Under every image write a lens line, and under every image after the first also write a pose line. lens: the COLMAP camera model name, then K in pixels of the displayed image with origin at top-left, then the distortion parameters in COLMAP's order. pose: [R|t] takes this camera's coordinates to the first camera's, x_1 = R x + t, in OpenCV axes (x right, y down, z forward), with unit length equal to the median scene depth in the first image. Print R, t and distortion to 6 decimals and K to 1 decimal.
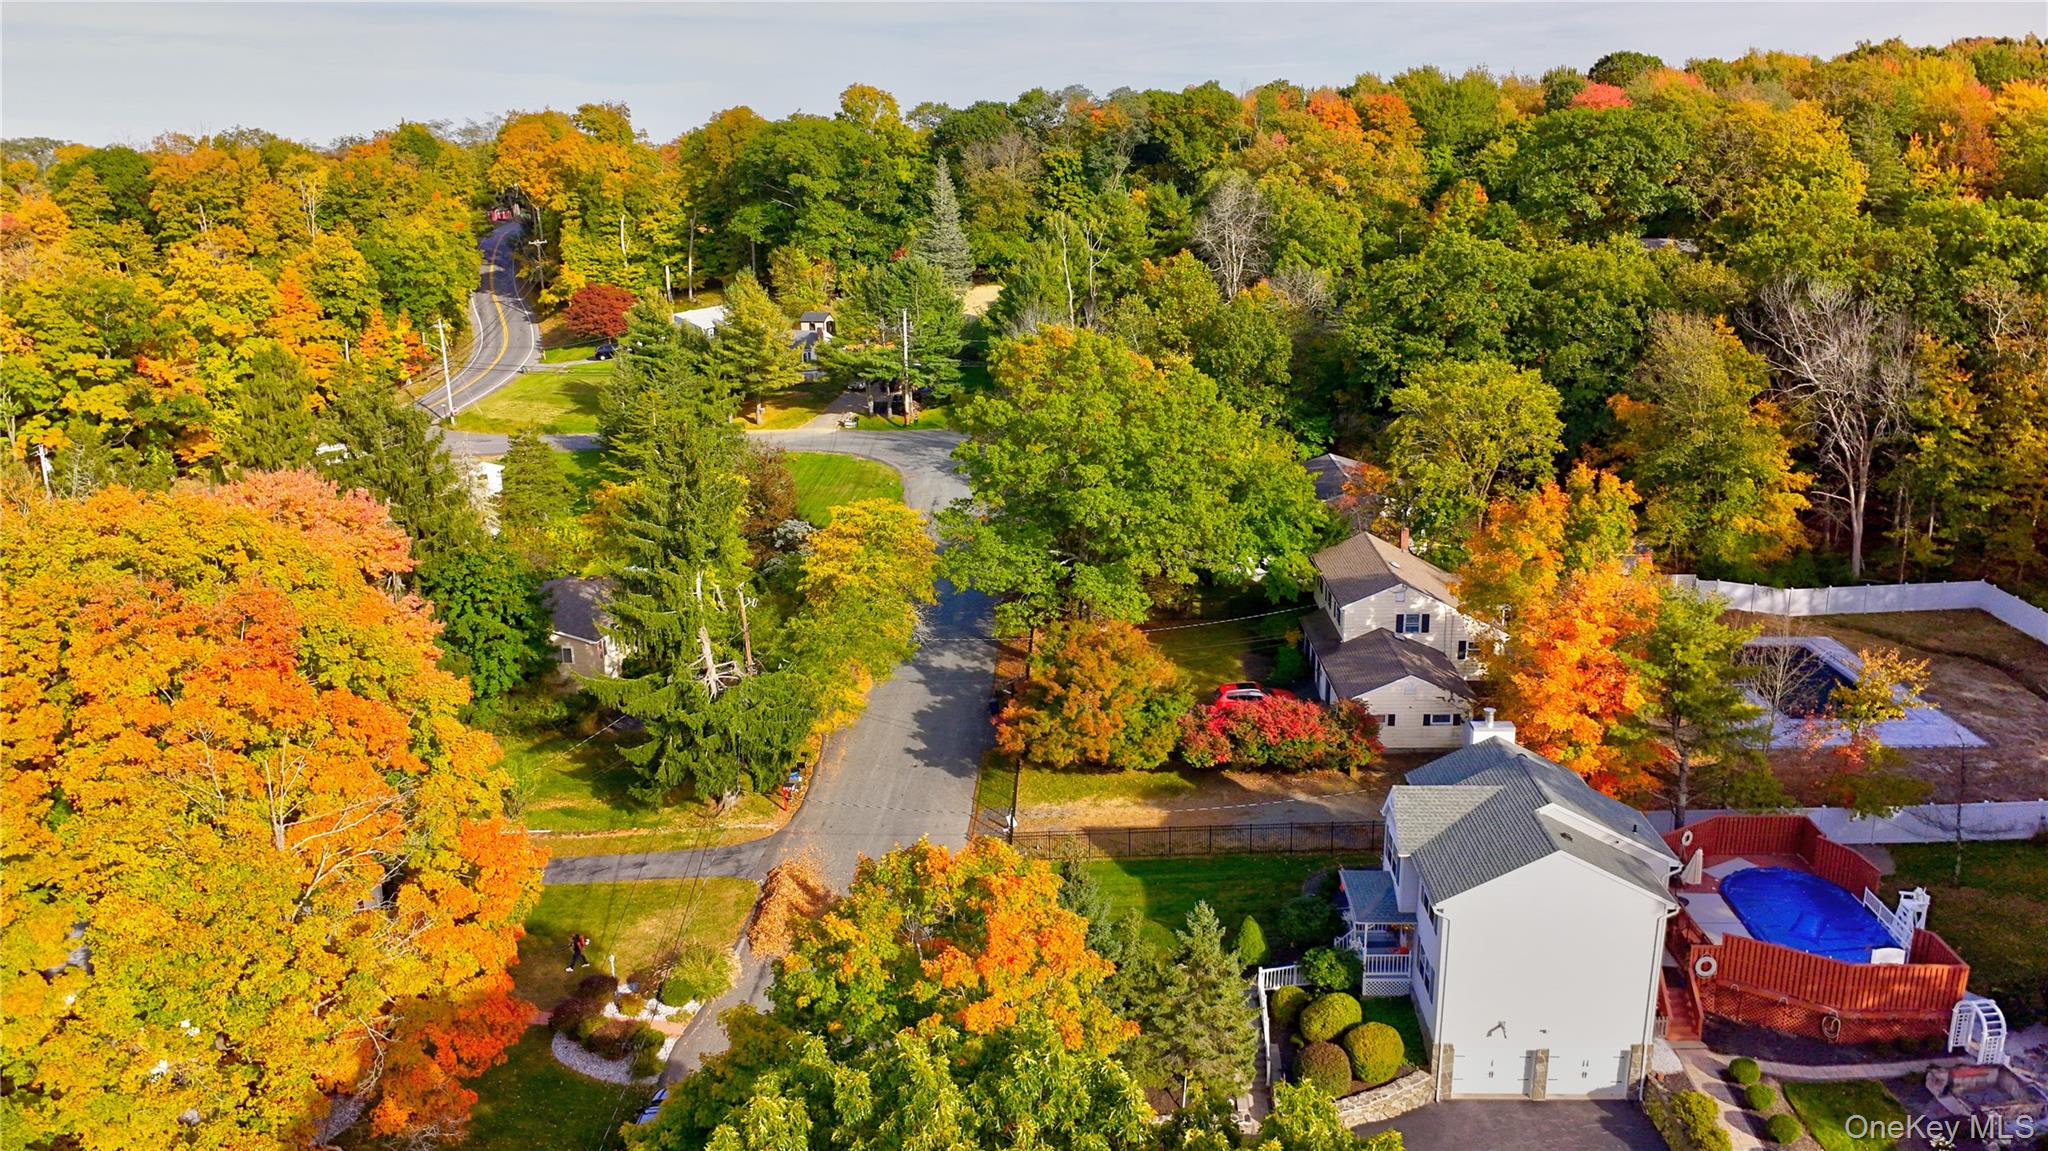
lens RADIAL K [[1581.4, 0, 1024.0], [0, 1581.4, 575.5], [0, 0, 1]] dist [-0.000499, -0.049940]
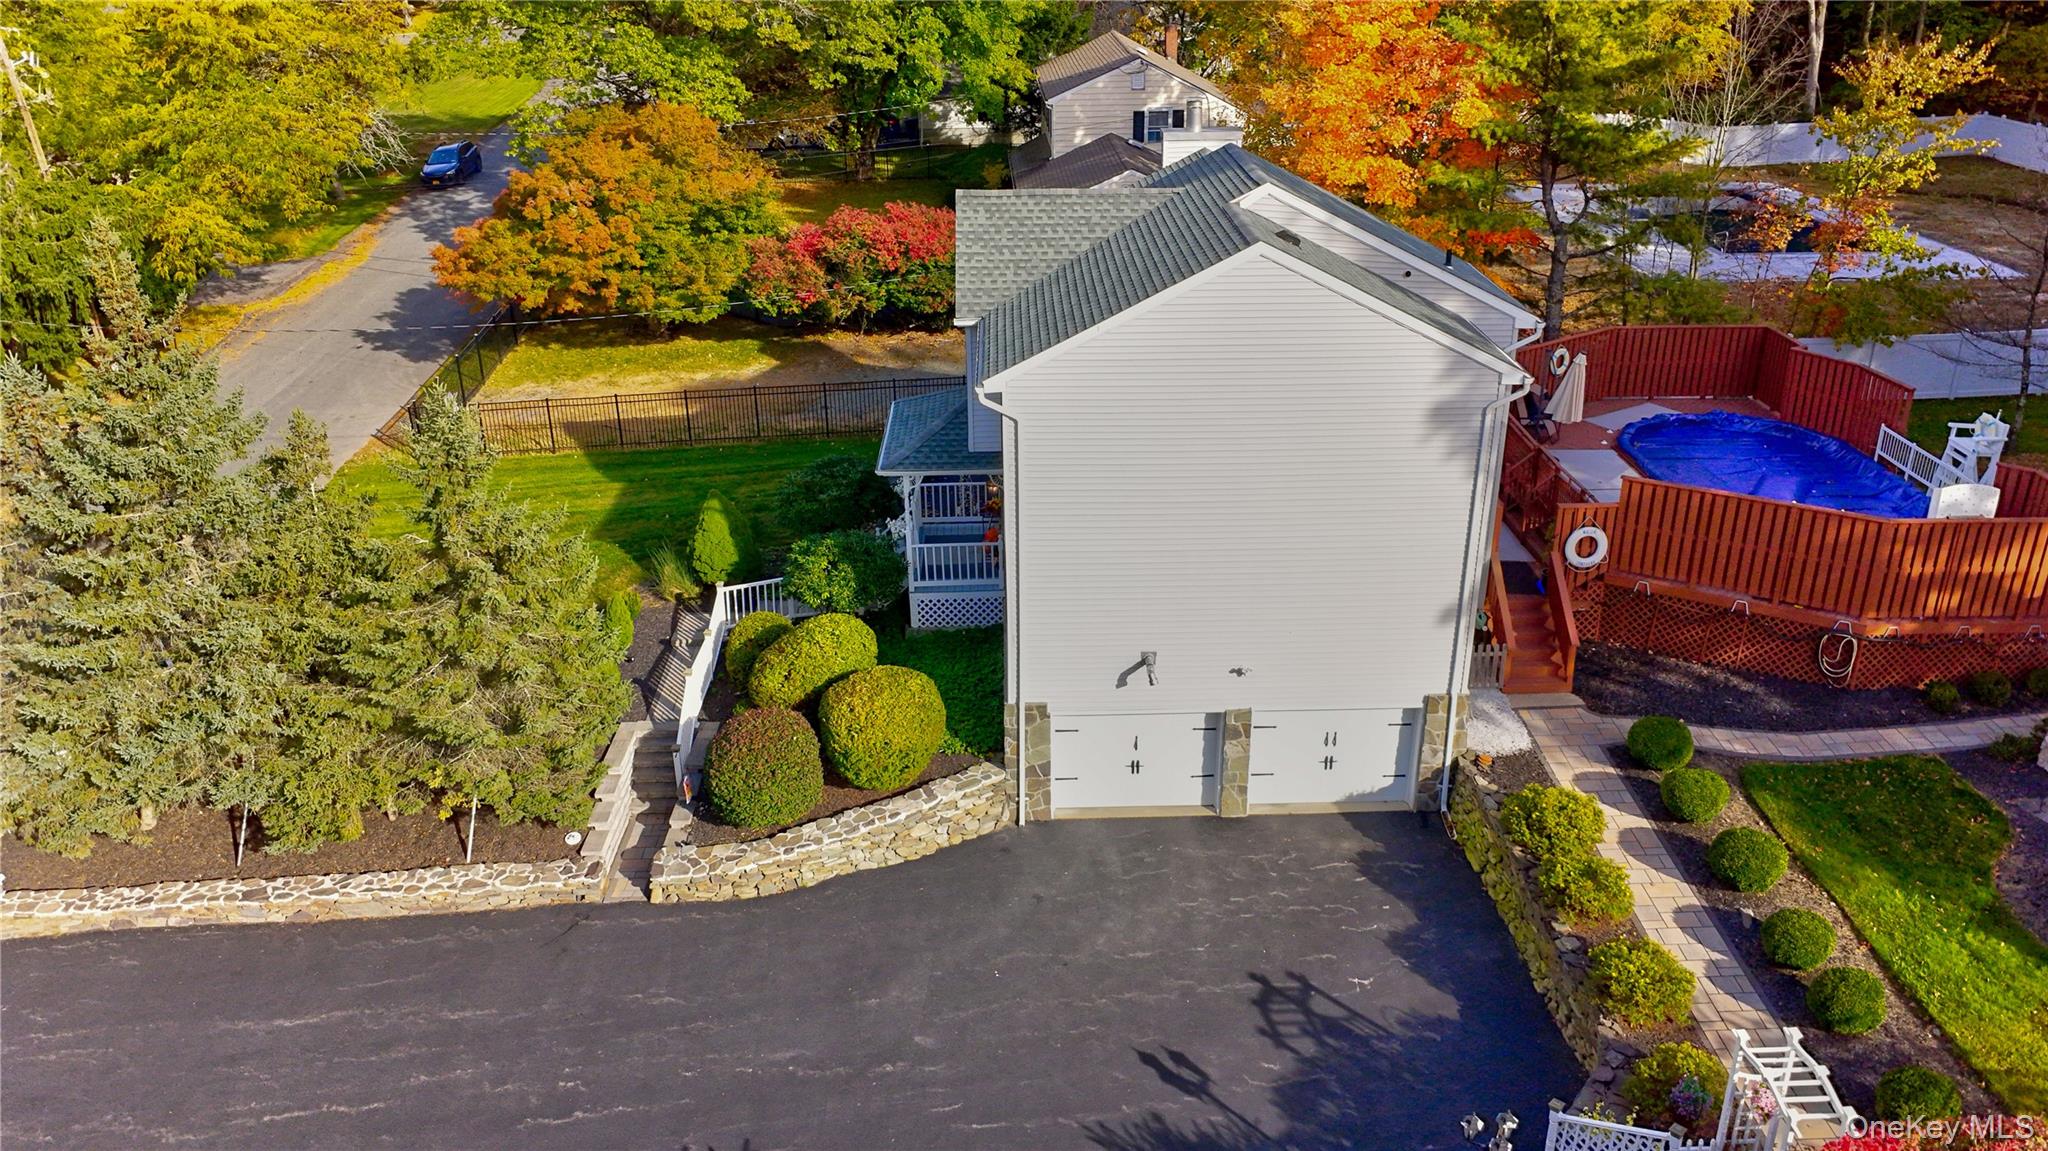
lens RADIAL K [[1581.4, 0, 1024.0], [0, 1581.4, 575.5], [0, 0, 1]] dist [-0.000499, -0.049940]
pose [[0.997925, -0.019751, 0.061280, 0.235315], [0.011052, 0.990207, 0.139171, 0.193058], [-0.063429, -0.138205, 0.988371, 0.541223]]
